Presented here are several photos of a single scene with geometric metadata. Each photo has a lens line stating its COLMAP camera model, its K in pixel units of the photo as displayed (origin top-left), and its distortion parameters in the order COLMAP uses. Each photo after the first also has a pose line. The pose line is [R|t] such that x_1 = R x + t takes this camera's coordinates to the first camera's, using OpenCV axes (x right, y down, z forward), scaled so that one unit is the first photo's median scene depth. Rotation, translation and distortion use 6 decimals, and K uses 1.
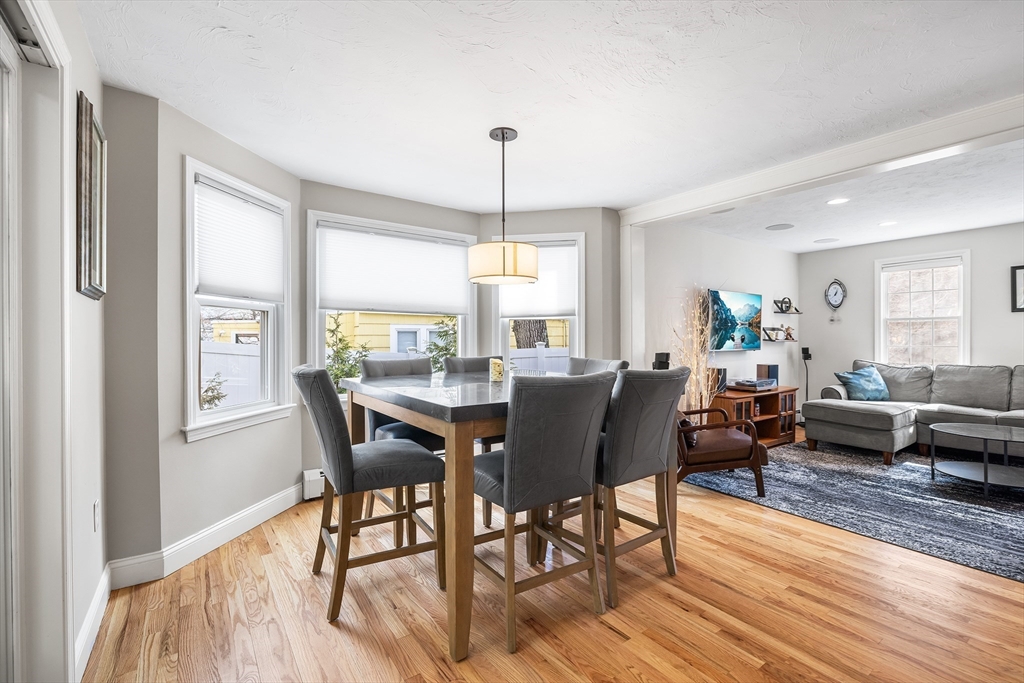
lens RADIAL K [[453.3, 0, 518.3], [0, 453.3, 343.3], [0, 0, 1]] dist [-0.007899, 0.001213]
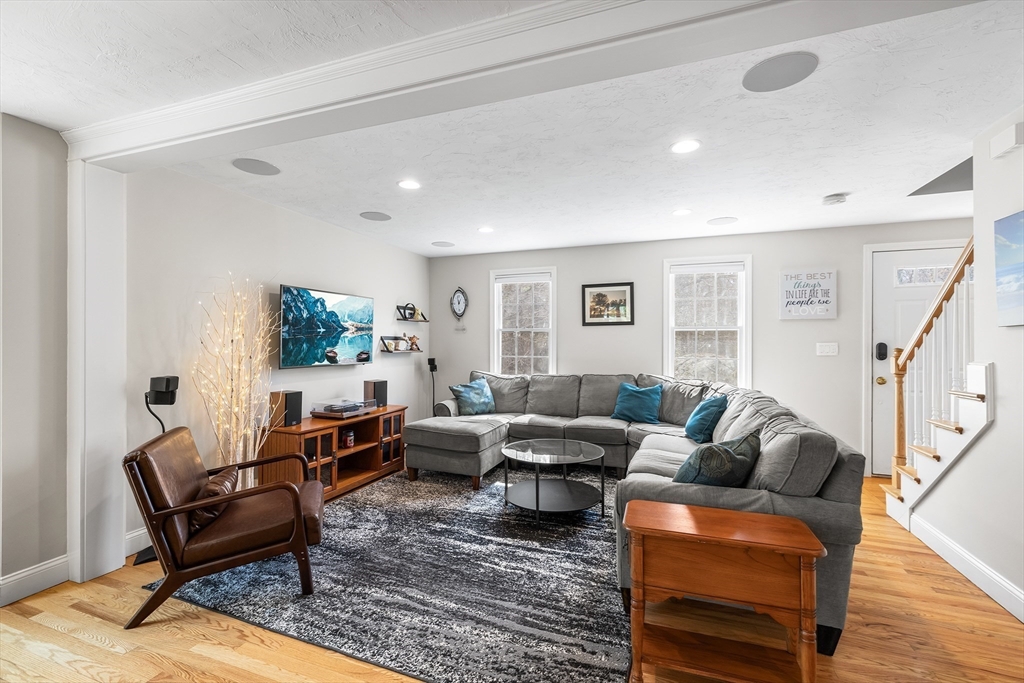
lens RADIAL K [[433.9, 0, 523.2], [0, 433.9, 344.3], [0, 0, 1]] dist [0.002529, -0.000388]
pose [[0.820485, 0.000689, 0.571668, 0.350856], [0.002037, 0.999989, -0.004128, -0.019348], [-0.571665, 0.004551, 0.820475, 0.197683]]
